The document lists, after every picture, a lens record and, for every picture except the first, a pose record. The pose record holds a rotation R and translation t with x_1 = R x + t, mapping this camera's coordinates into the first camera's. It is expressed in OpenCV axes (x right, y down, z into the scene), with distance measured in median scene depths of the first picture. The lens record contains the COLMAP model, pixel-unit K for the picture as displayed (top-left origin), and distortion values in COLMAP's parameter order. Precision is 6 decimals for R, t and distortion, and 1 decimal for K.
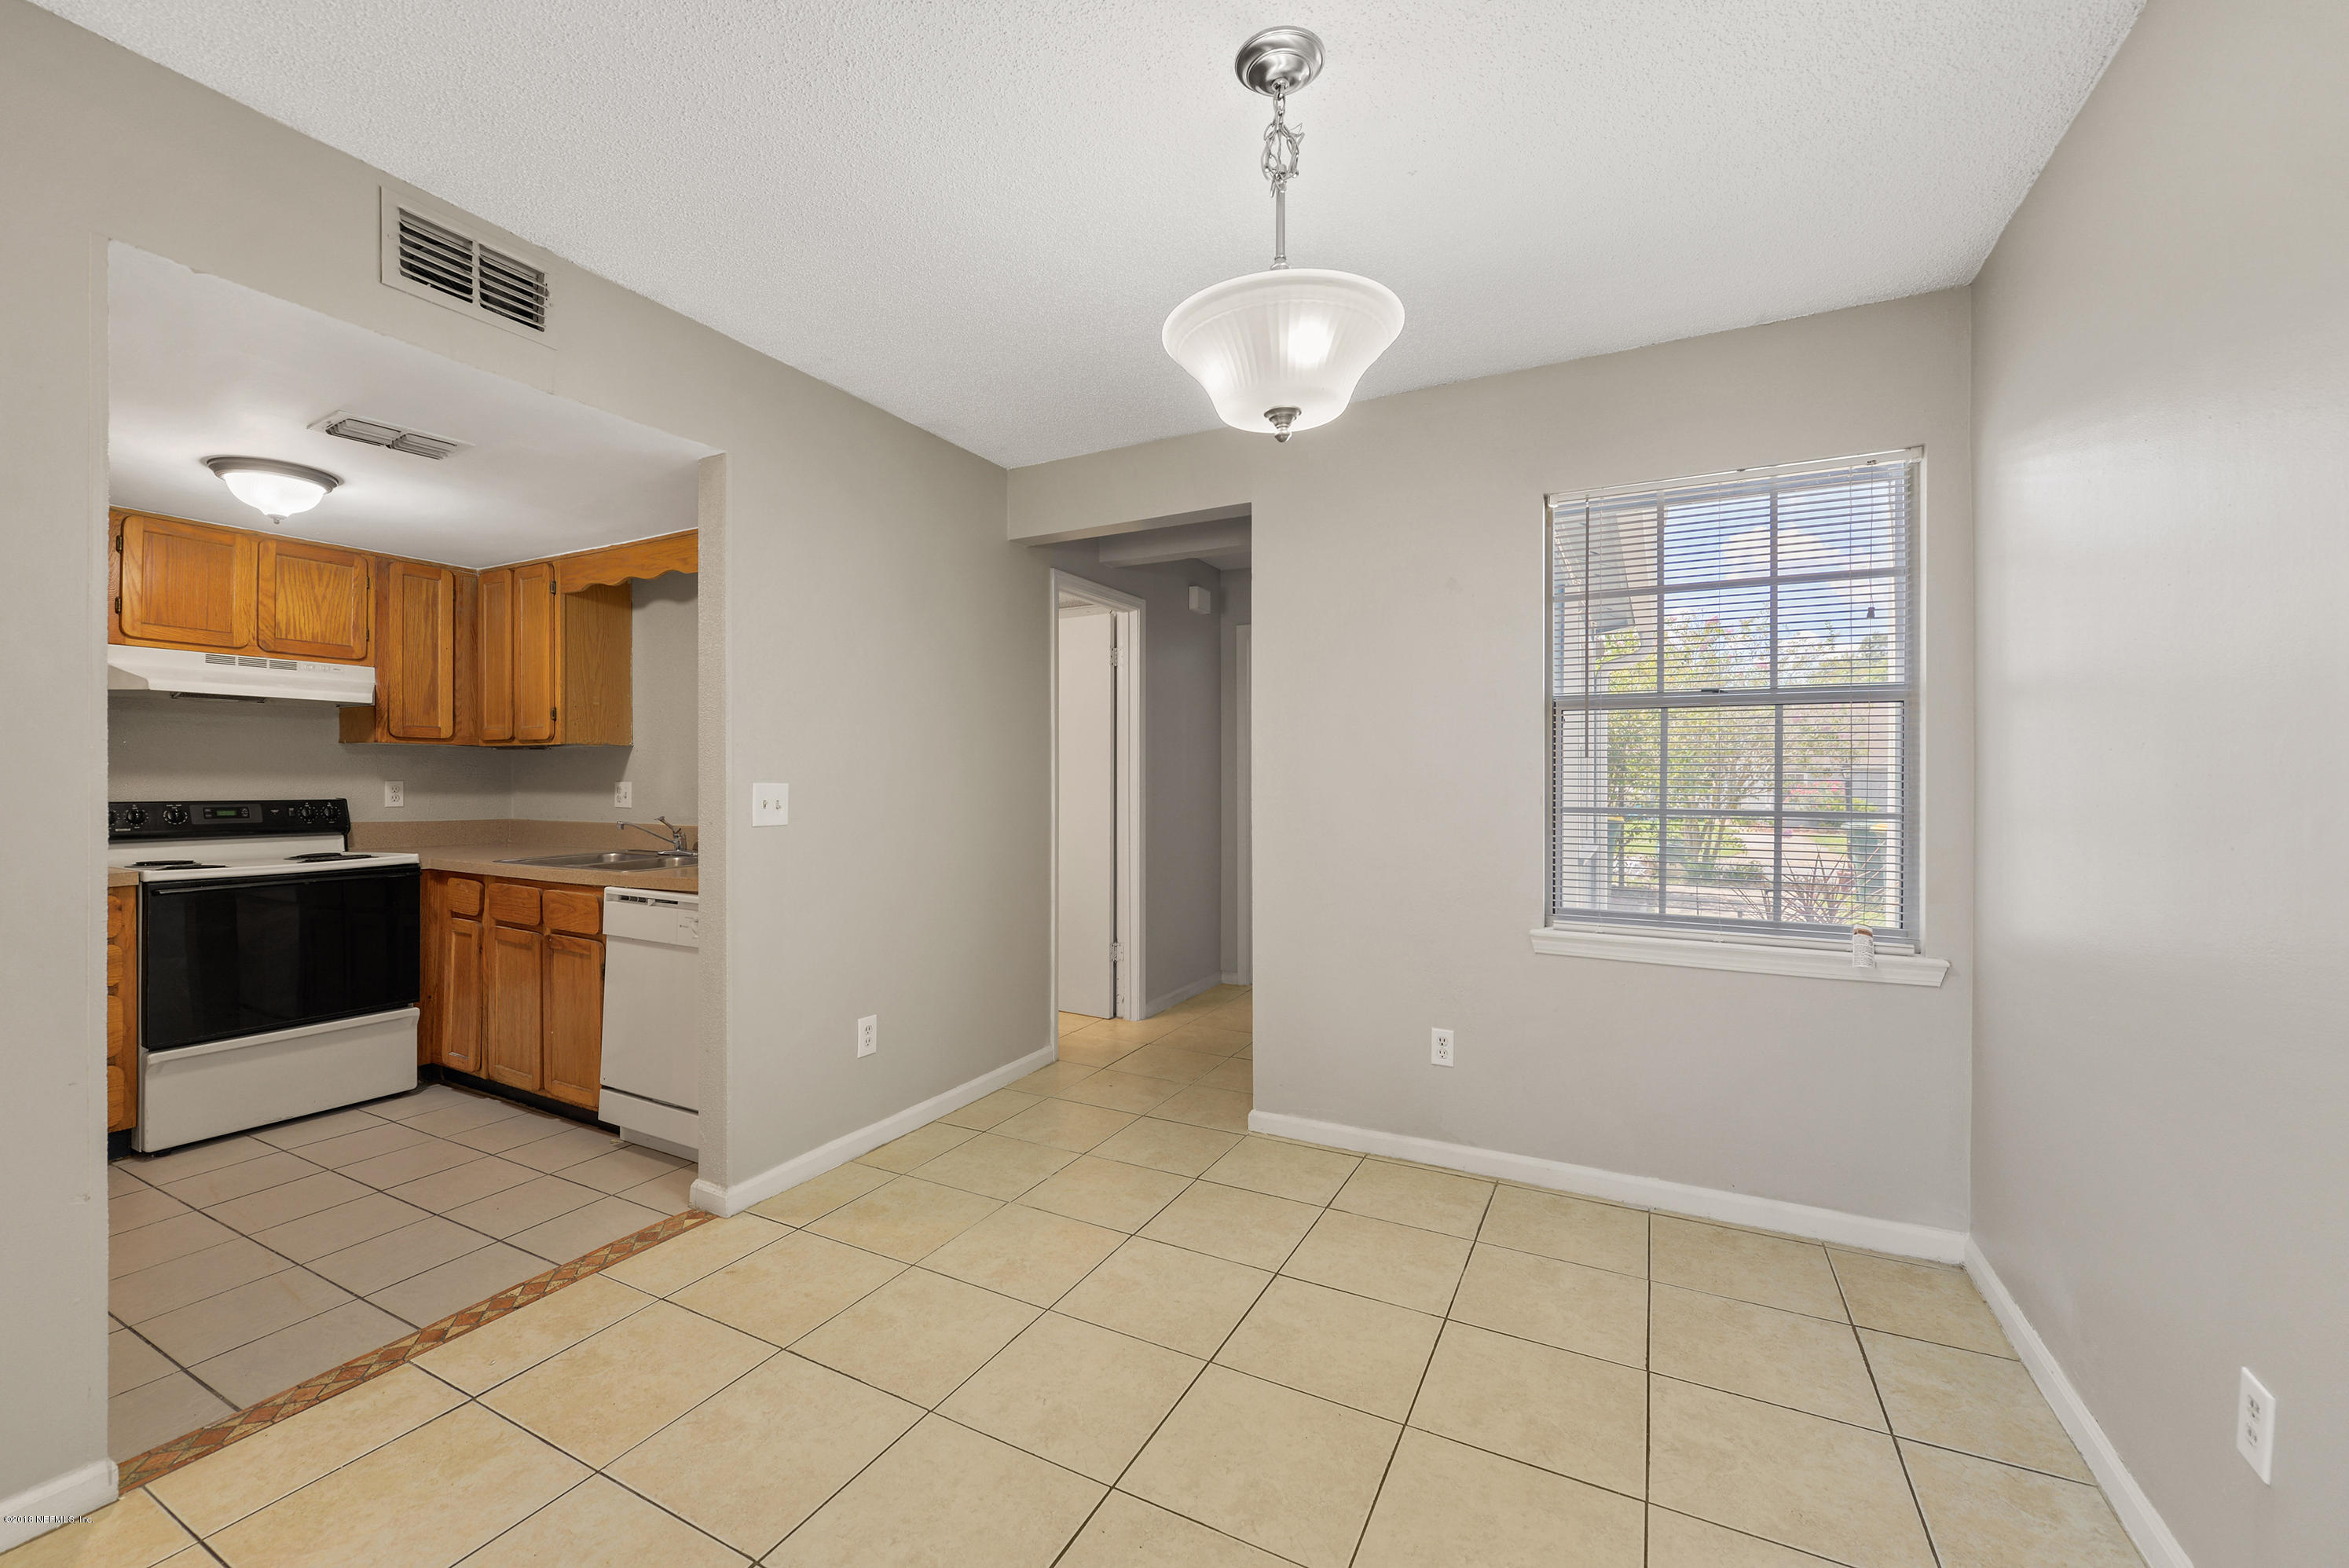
lens RADIAL K [[963.9, 0, 1158.6], [0, 963.9, 782.6], [0, 0, 1]] dist [-0.003503, -0.000885]
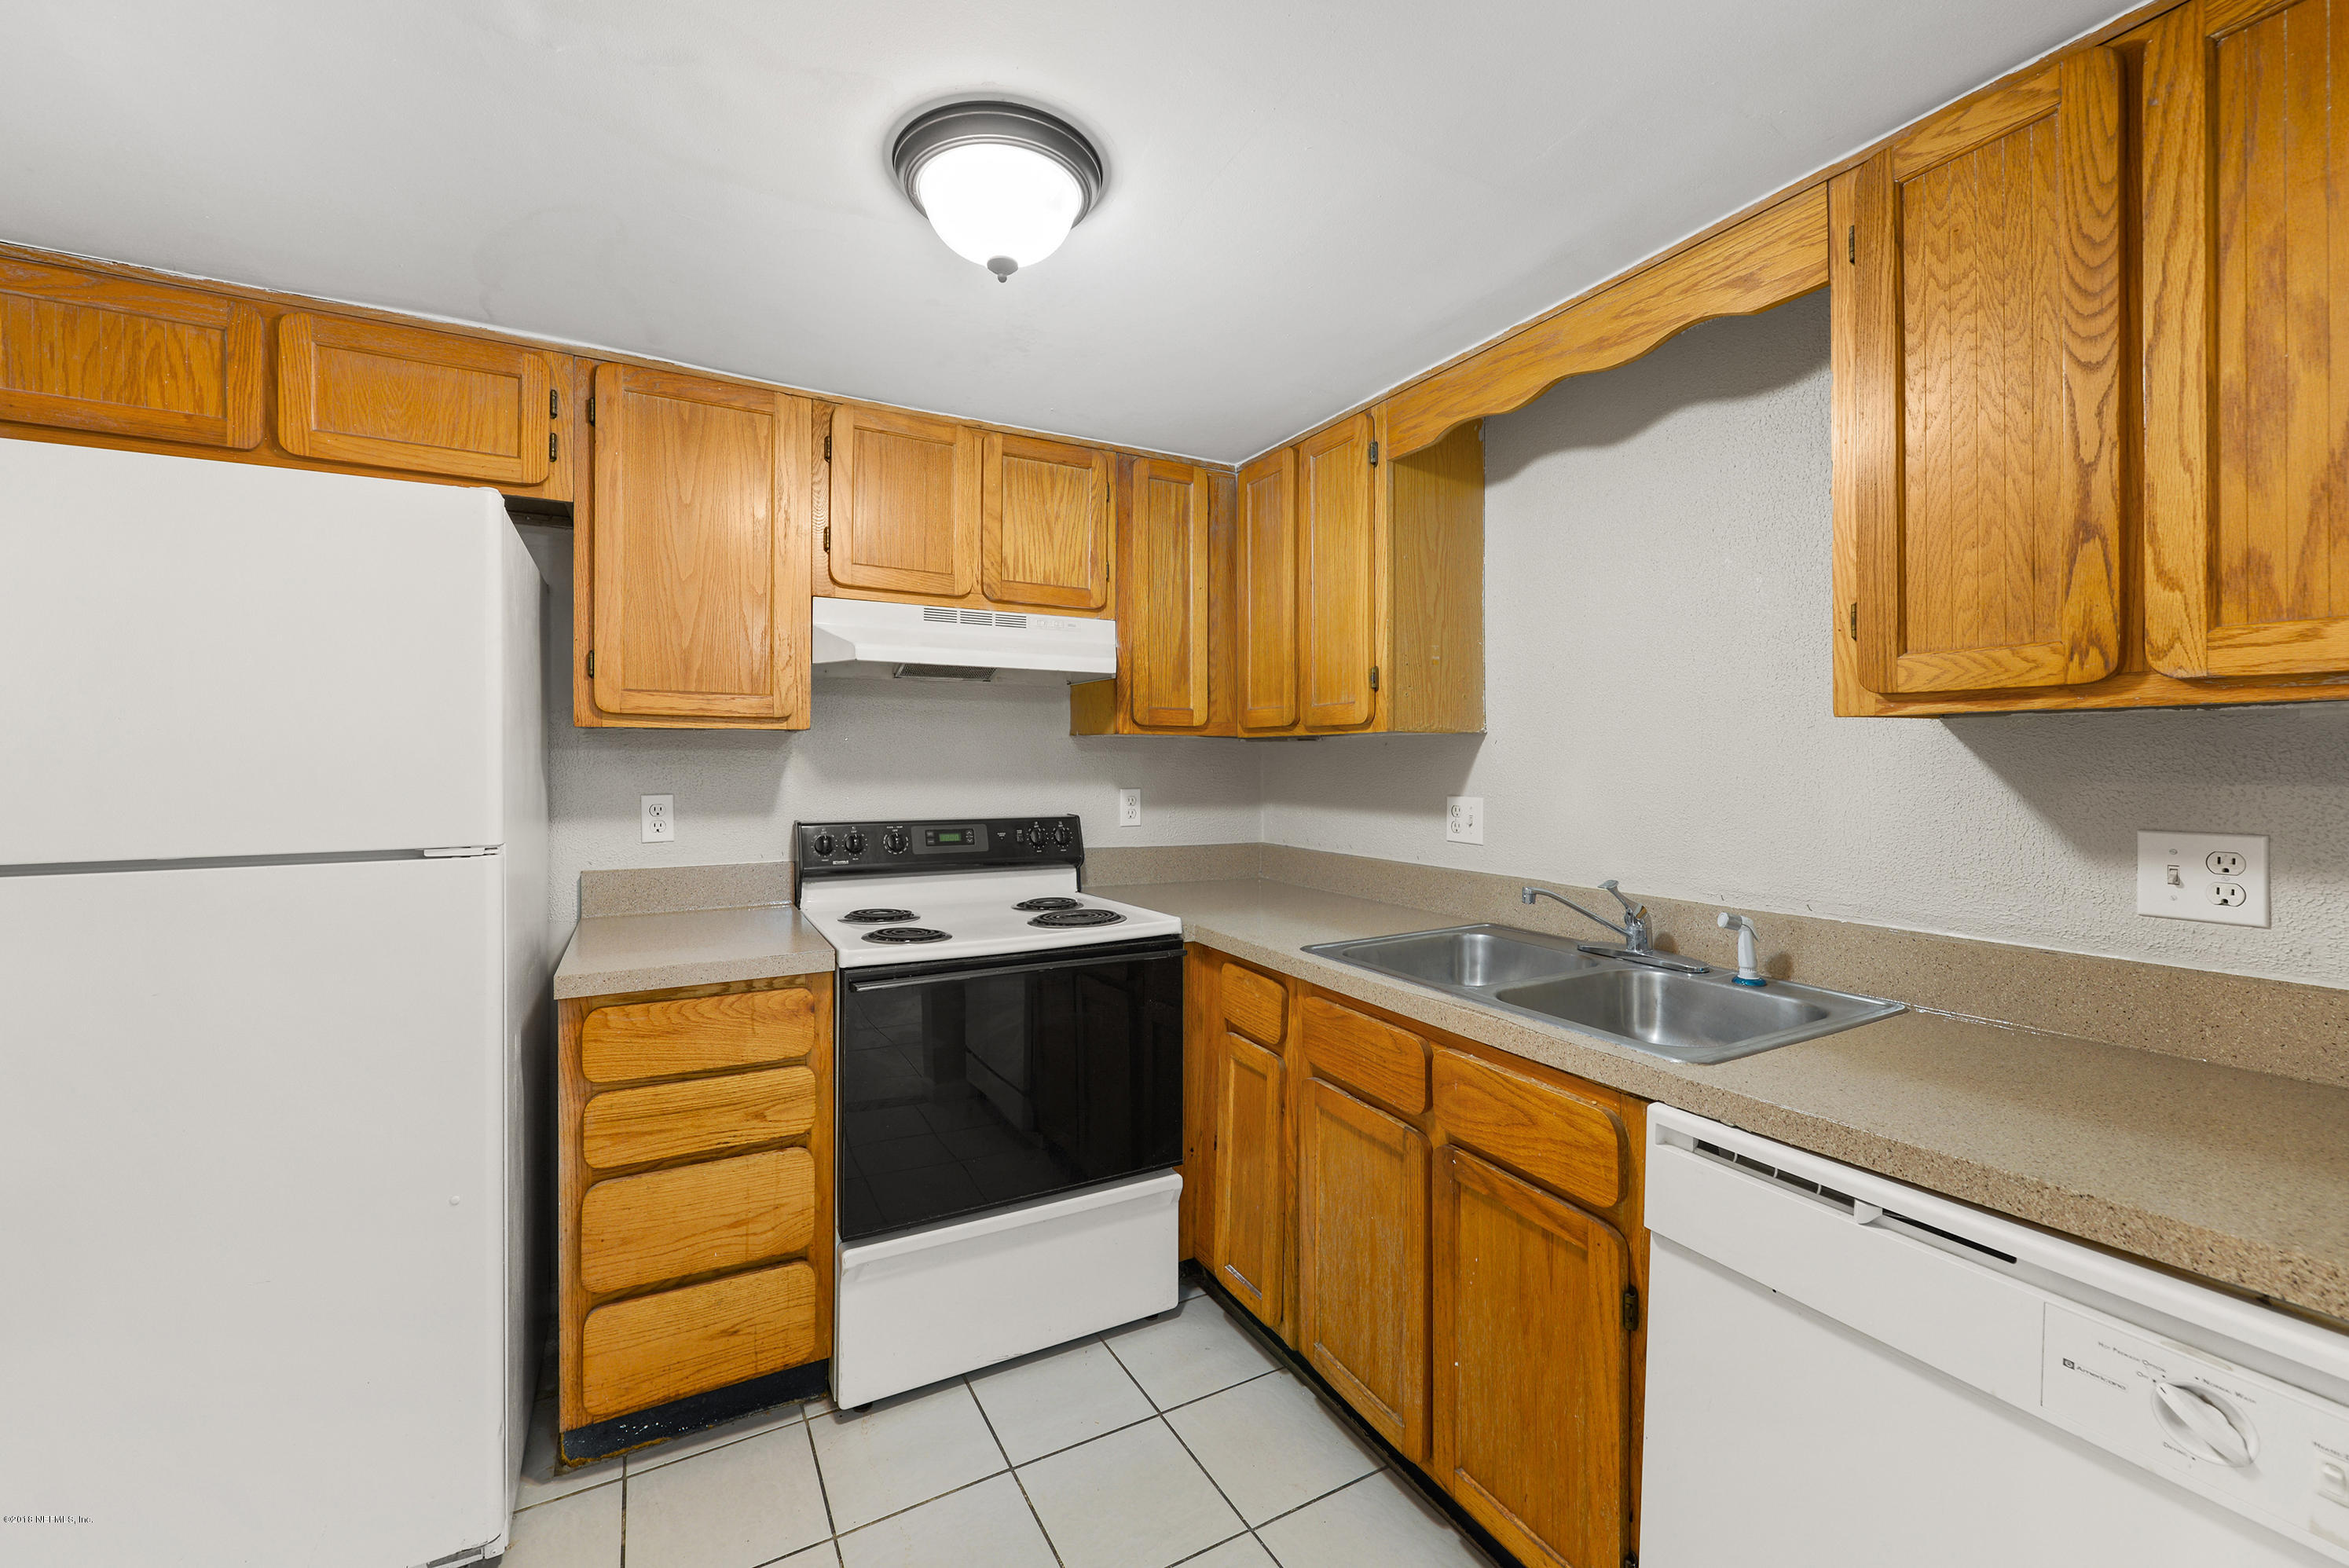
lens RADIAL K [[940.8, 0, 1173.4], [0, 940.8, 765.8], [0, 0, 1]] dist [-0.001579, -0.000113]
pose [[0.844034, 0.001809, -0.536286, -0.452757], [-0.000327, 0.999996, 0.002859, -0.022891], [0.536289, -0.002238, 0.844031, 0.495146]]
